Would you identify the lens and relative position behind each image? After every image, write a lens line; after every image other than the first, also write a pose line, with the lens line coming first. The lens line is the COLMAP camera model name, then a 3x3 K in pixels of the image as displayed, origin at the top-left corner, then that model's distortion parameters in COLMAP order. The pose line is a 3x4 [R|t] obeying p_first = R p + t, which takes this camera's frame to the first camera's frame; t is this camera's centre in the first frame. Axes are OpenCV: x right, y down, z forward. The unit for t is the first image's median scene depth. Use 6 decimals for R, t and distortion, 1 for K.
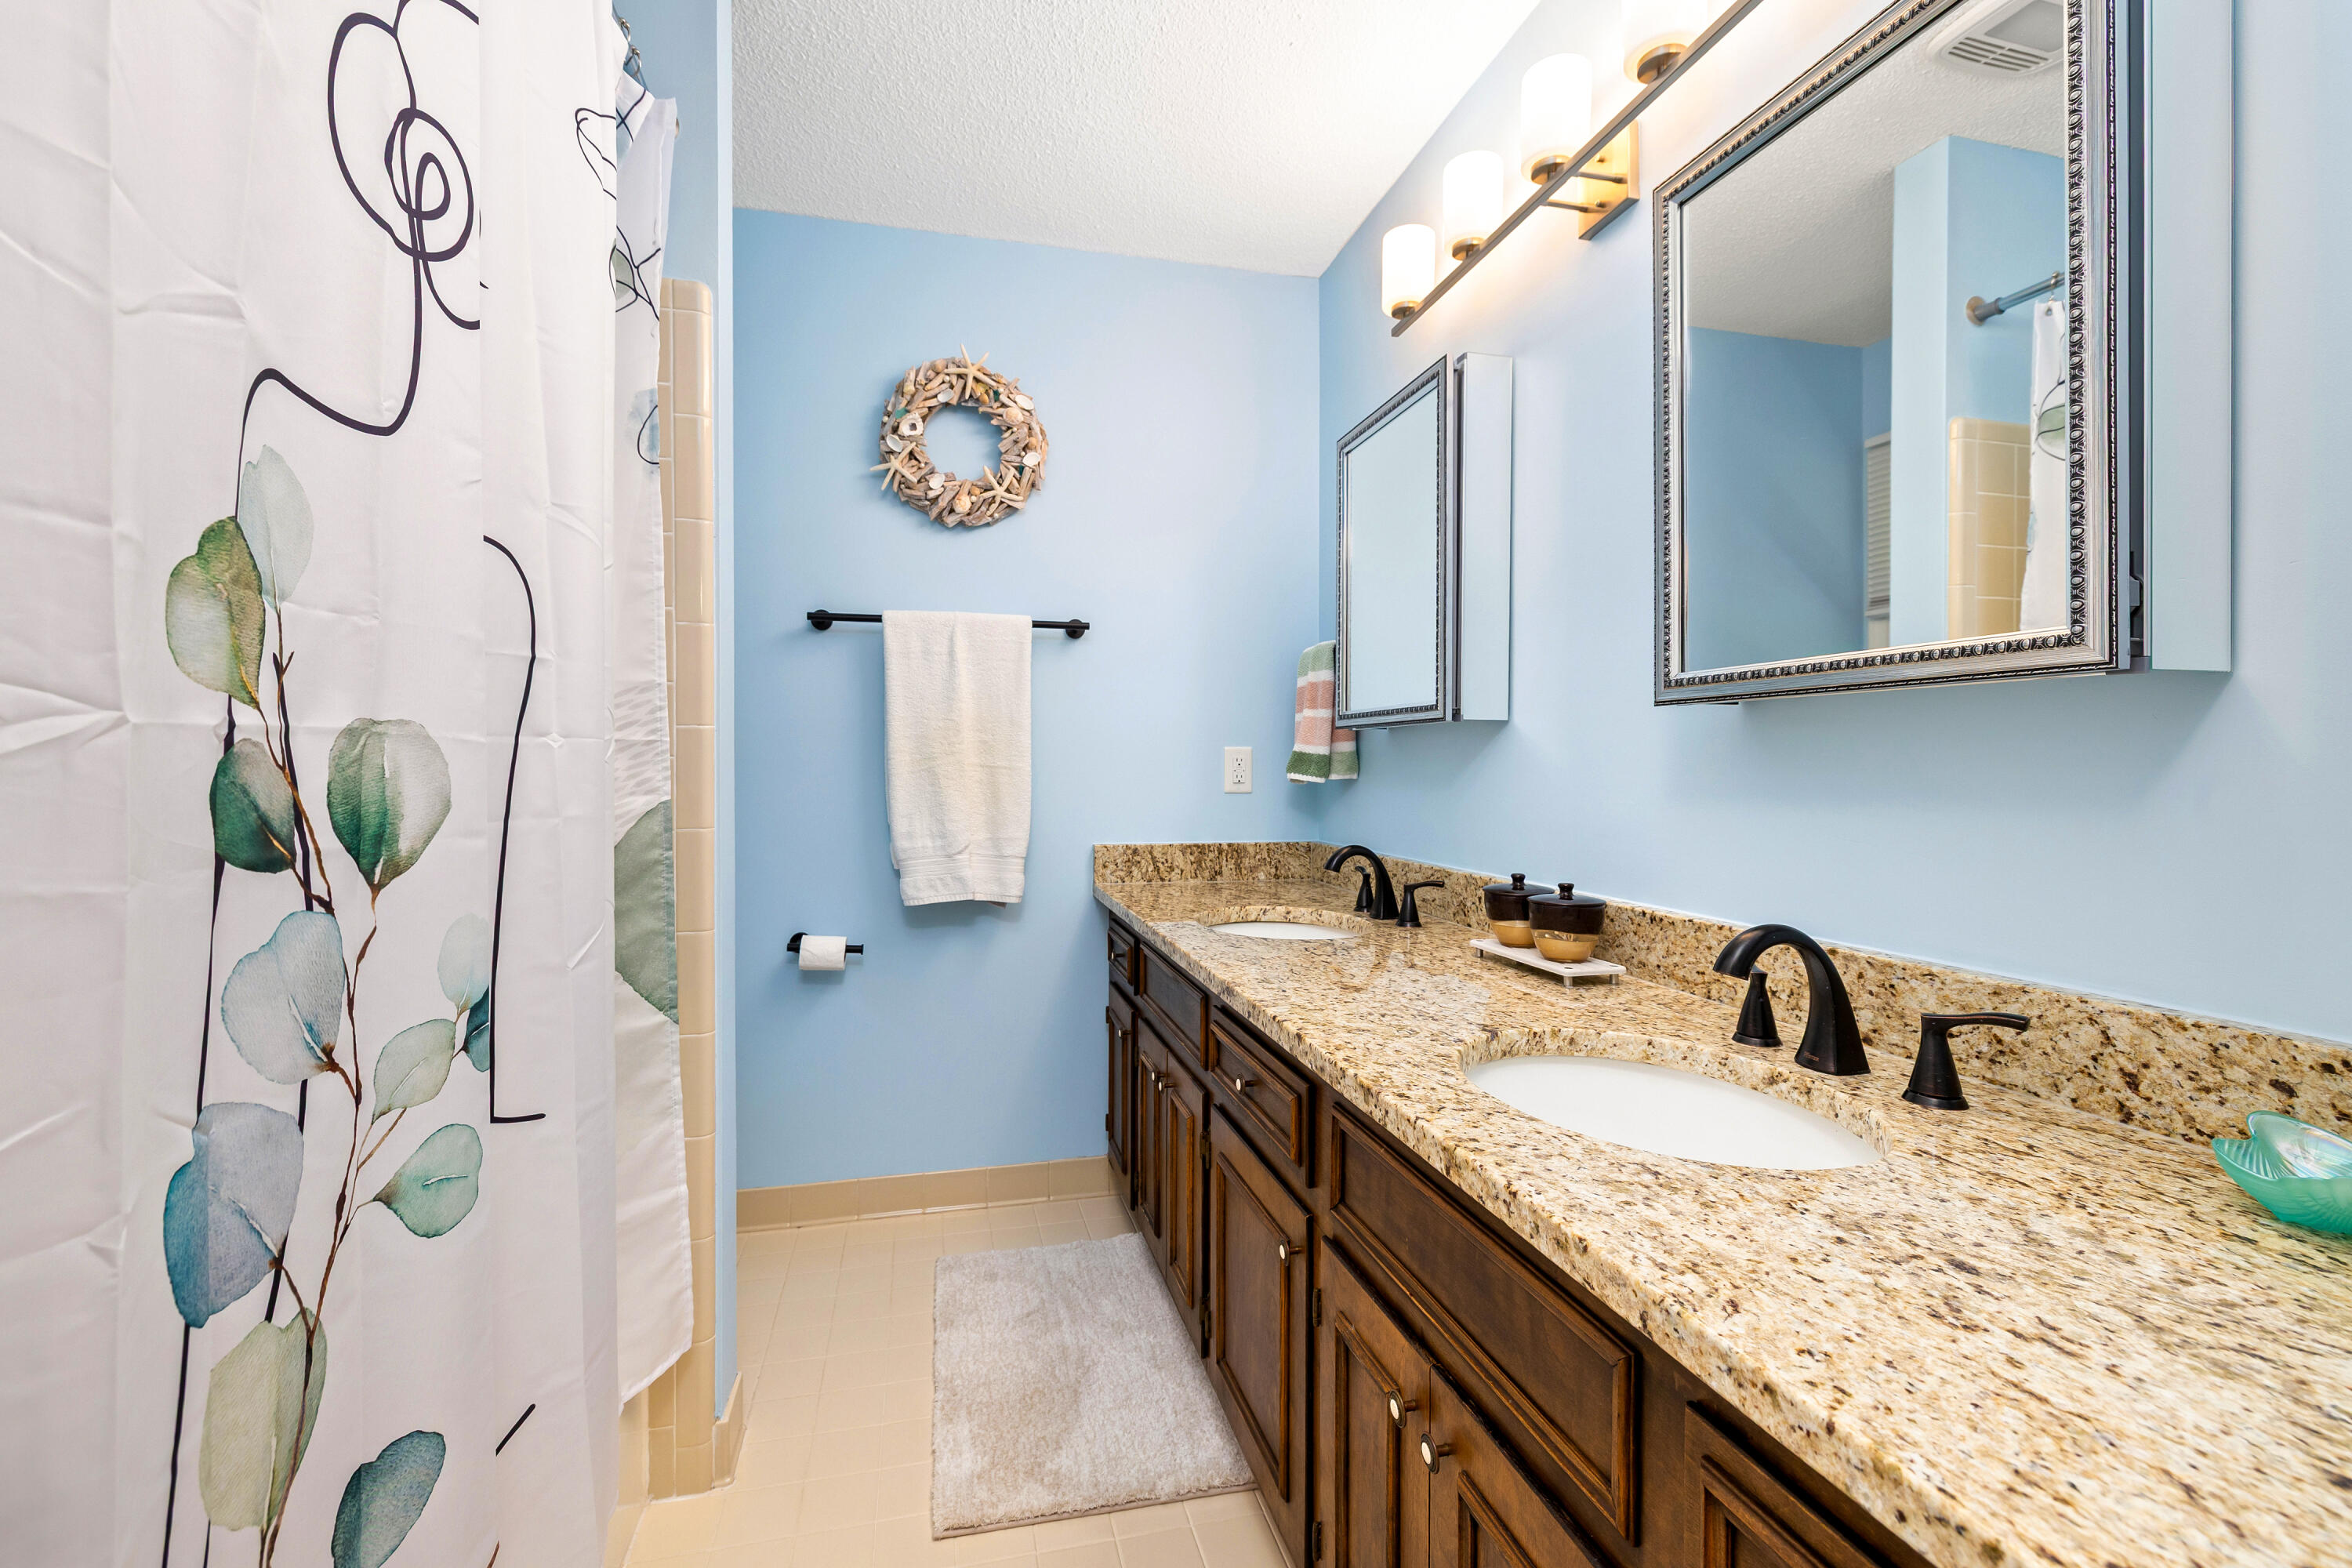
lens RADIAL K [[1018.9, 0, 1172.8], [0, 1018.9, 783.8], [0, 0, 1]] dist [-0.001125, -0.000205]
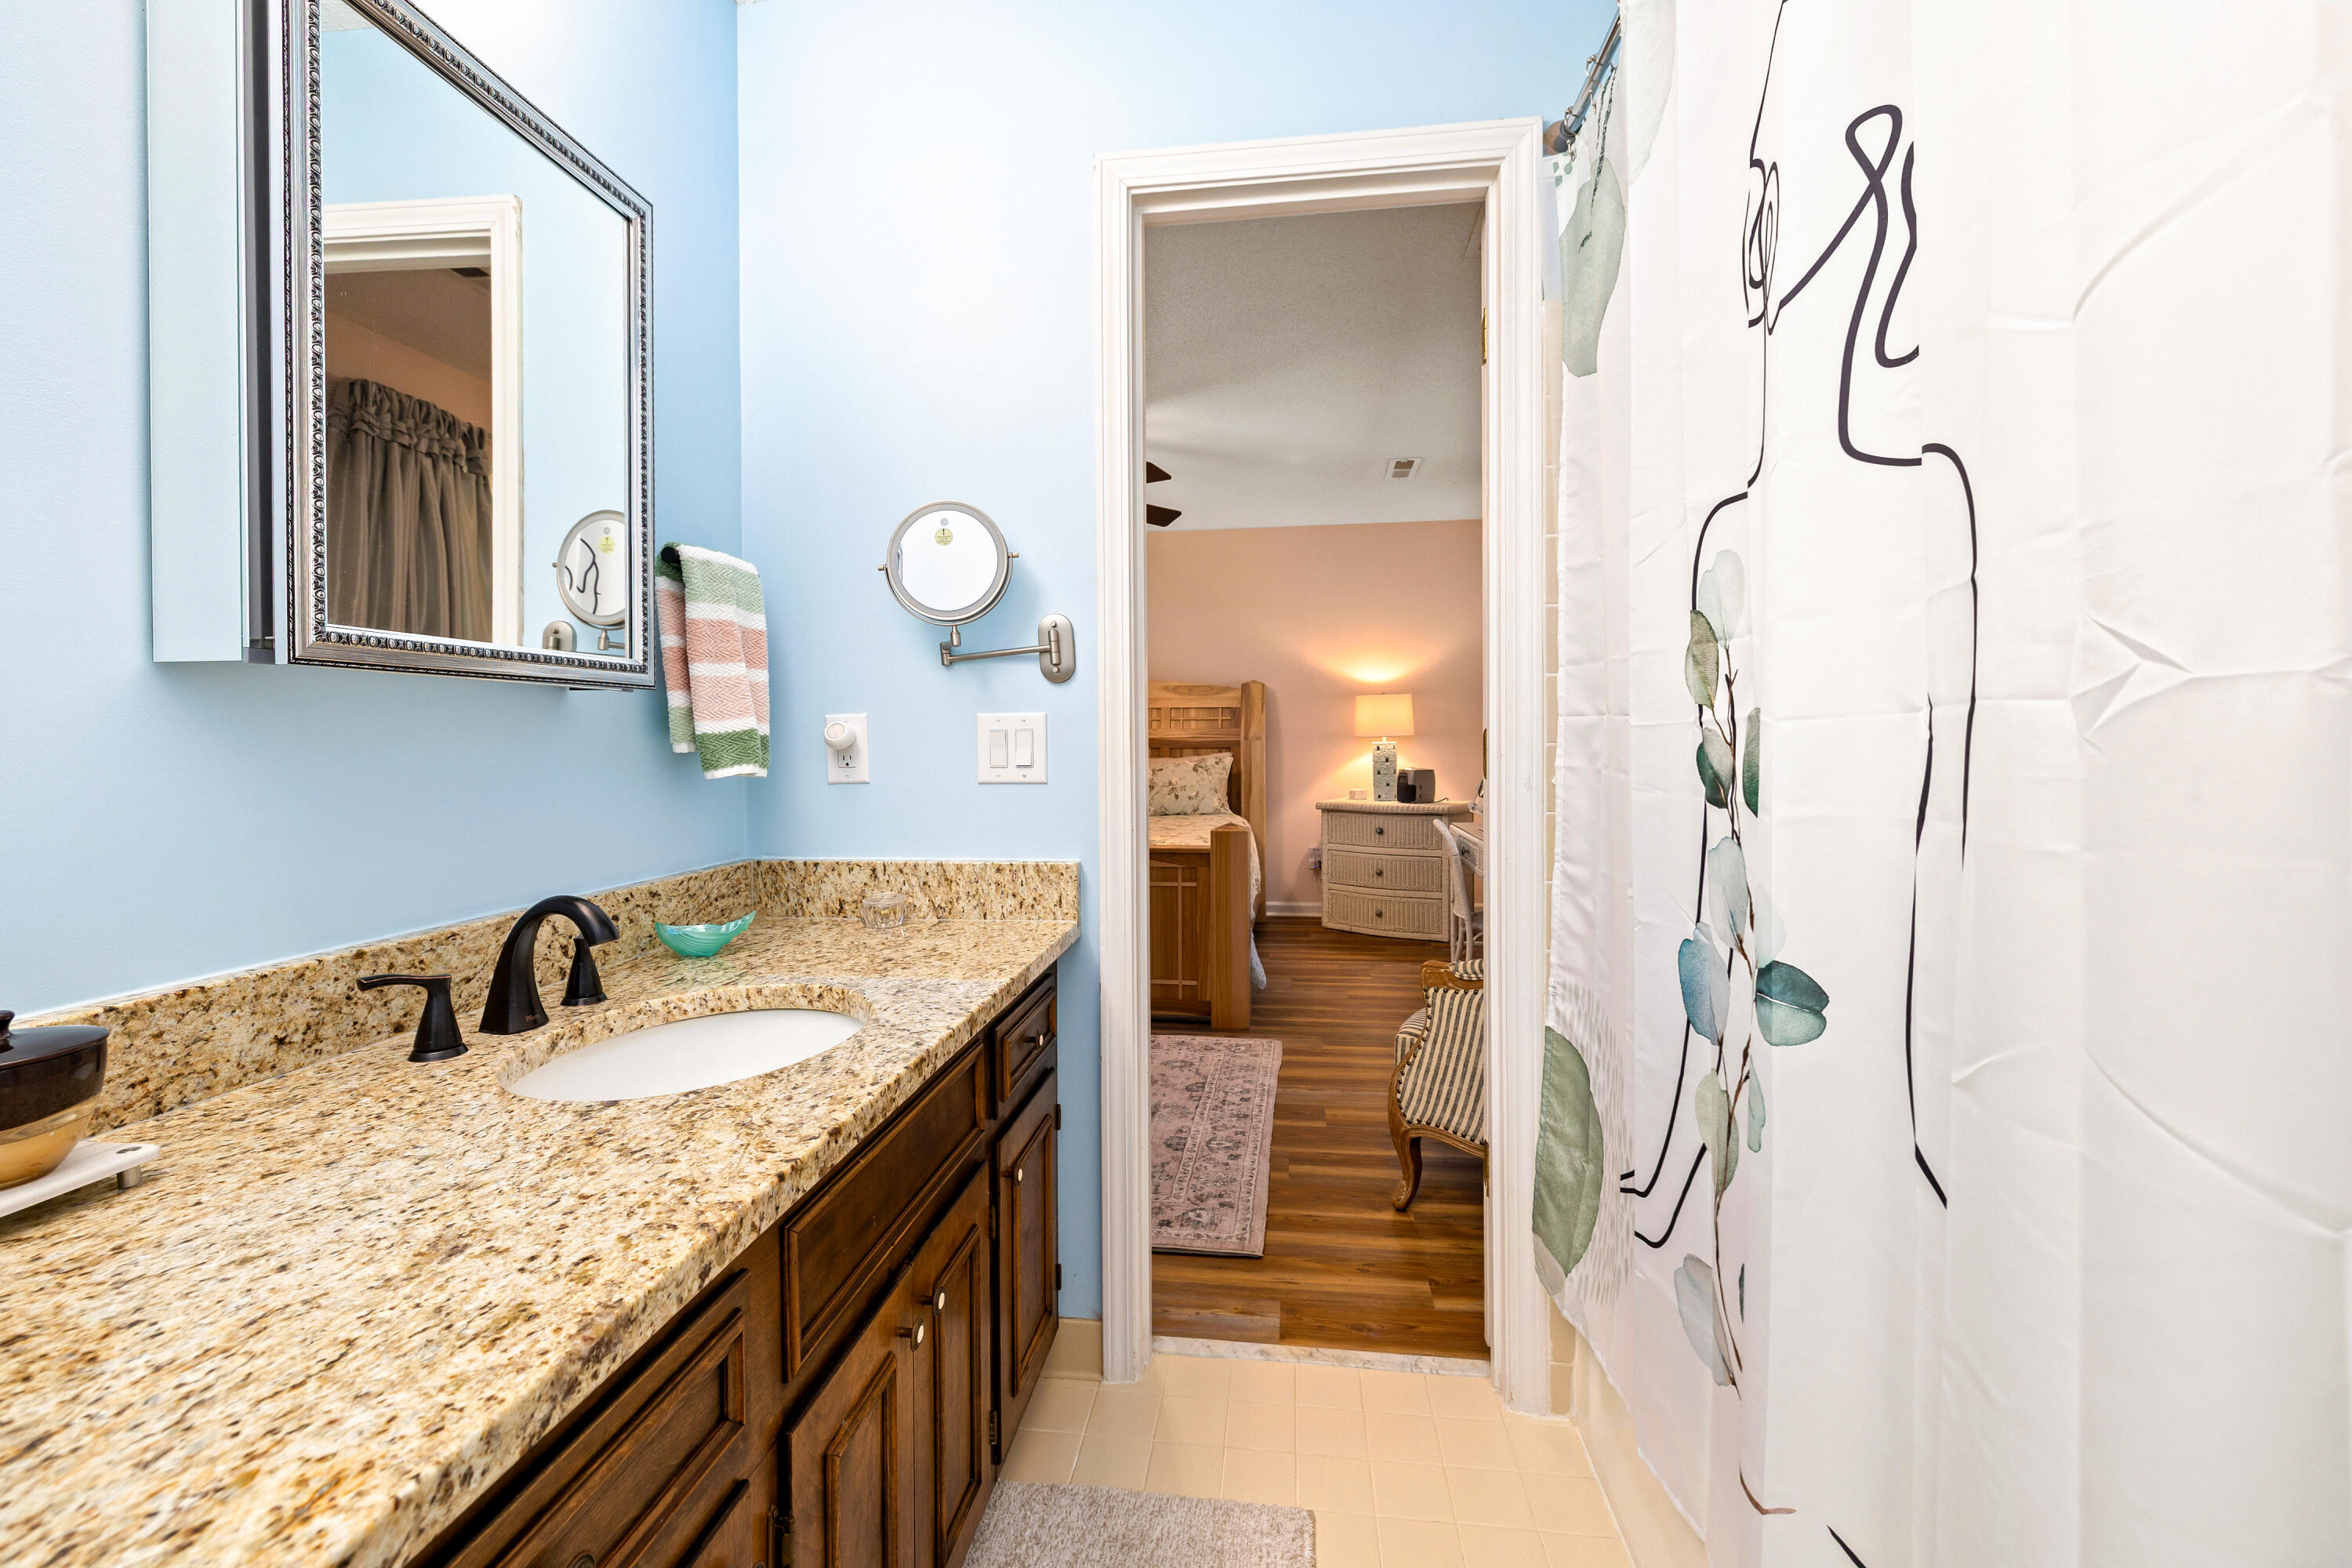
lens RADIAL K [[1018.9, 0, 1173.2], [0, 1018.9, 759.8], [0, 0, 1]] dist [-0.001125, -0.000205]
pose [[-0.937743, -0.003434, 0.347312, -0.076586], [0.011017, 0.999154, 0.039627, -0.008058], [-0.347154, 0.040987, -0.936912, 0.351425]]
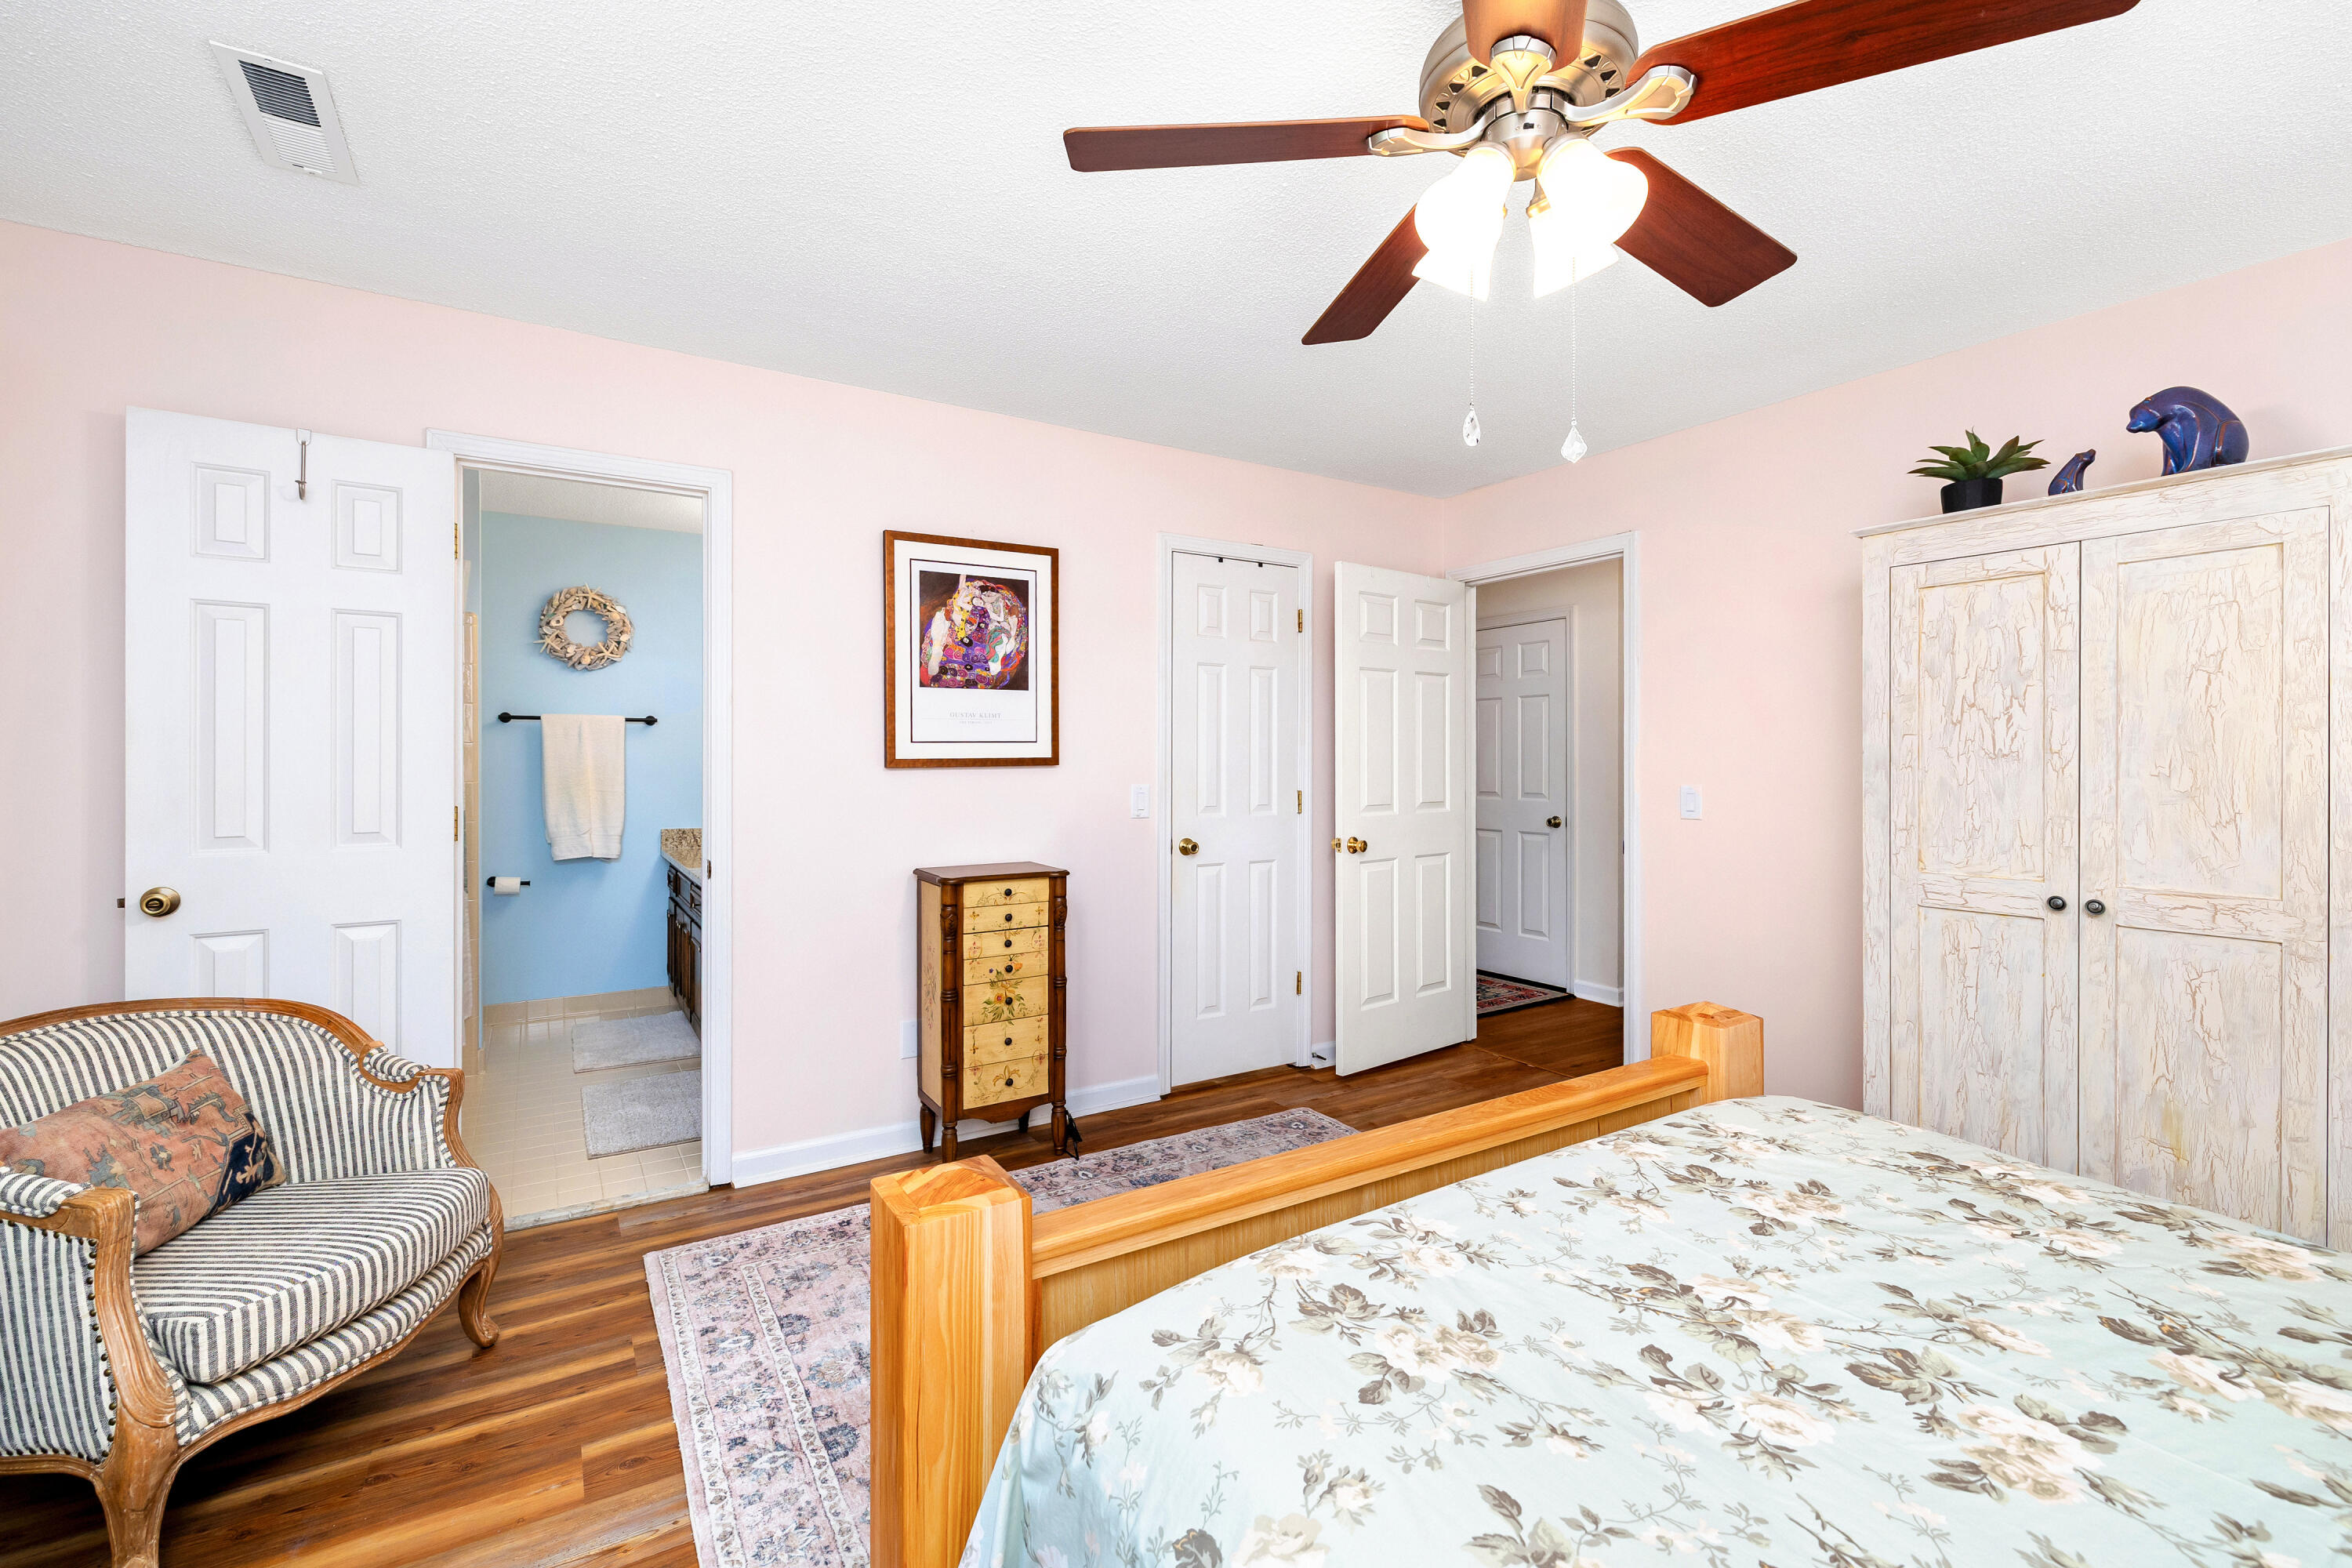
lens RADIAL K [[1018.9, 0, 1170.0], [0, 1018.9, 769.0], [0, 0, 1]] dist [-0.001125, -0.000205]
pose [[0.951025, -0.006934, 0.309036, 0.277347], [0.012883, 0.999769, -0.017213, -0.011420], [-0.308845, 0.020351, 0.950895, -1.311843]]
